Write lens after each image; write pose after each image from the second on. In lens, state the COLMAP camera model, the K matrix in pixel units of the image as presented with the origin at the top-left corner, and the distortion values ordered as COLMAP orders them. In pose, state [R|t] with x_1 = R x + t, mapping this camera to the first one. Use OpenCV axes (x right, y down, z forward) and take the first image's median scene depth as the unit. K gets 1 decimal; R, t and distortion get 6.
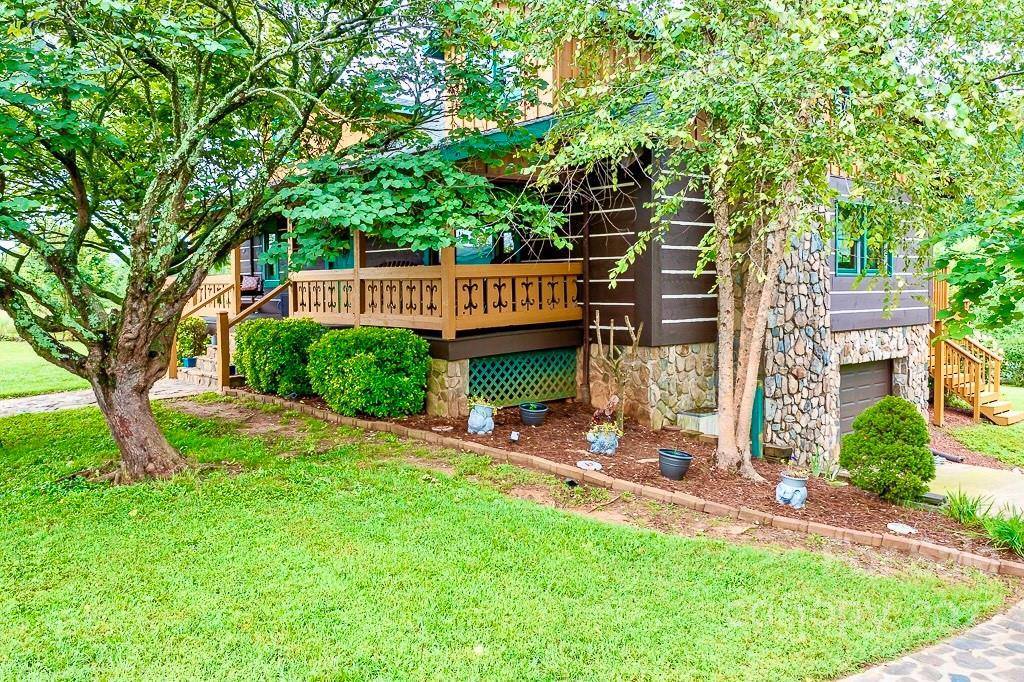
lens RADIAL K [[805.0, 0, 512.0], [0, 805.0, 341.0], [0, 0, 1]] dist [-0.016269, 0.056890]
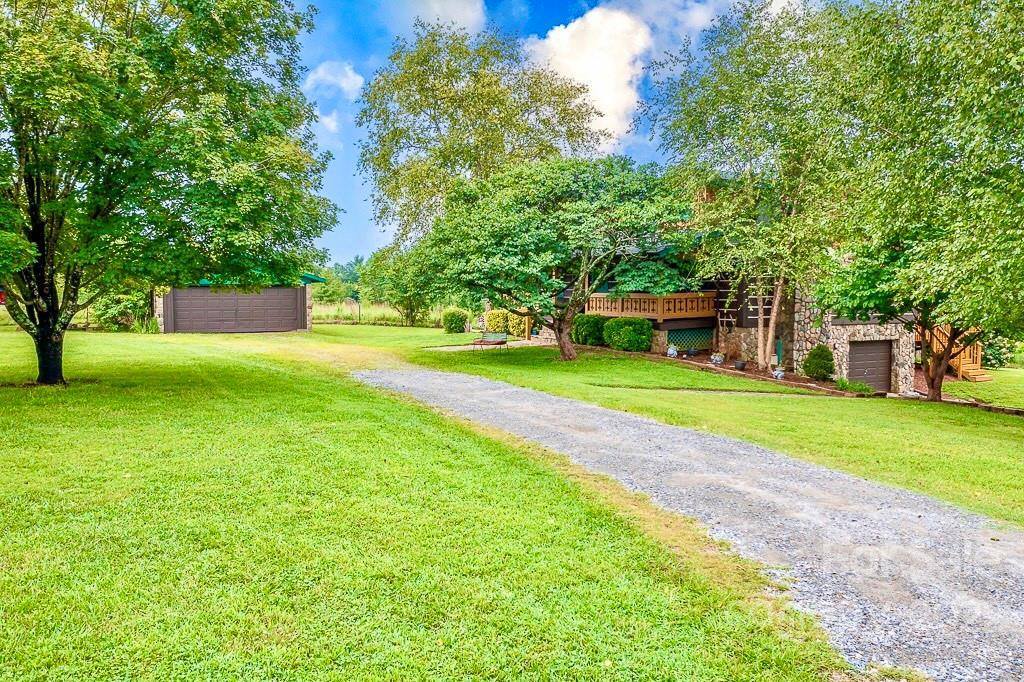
lens RADIAL K [[805.0, 0, 512.0], [0, 805.0, 341.0], [0, 0, 1]] dist [-0.016269, 0.056890]
pose [[0.974651, 0.023999, -0.222438, 0.032779], [-0.024059, 0.999708, 0.002441, 0.059640], [0.222431, 0.002973, 0.974944, -1.550401]]
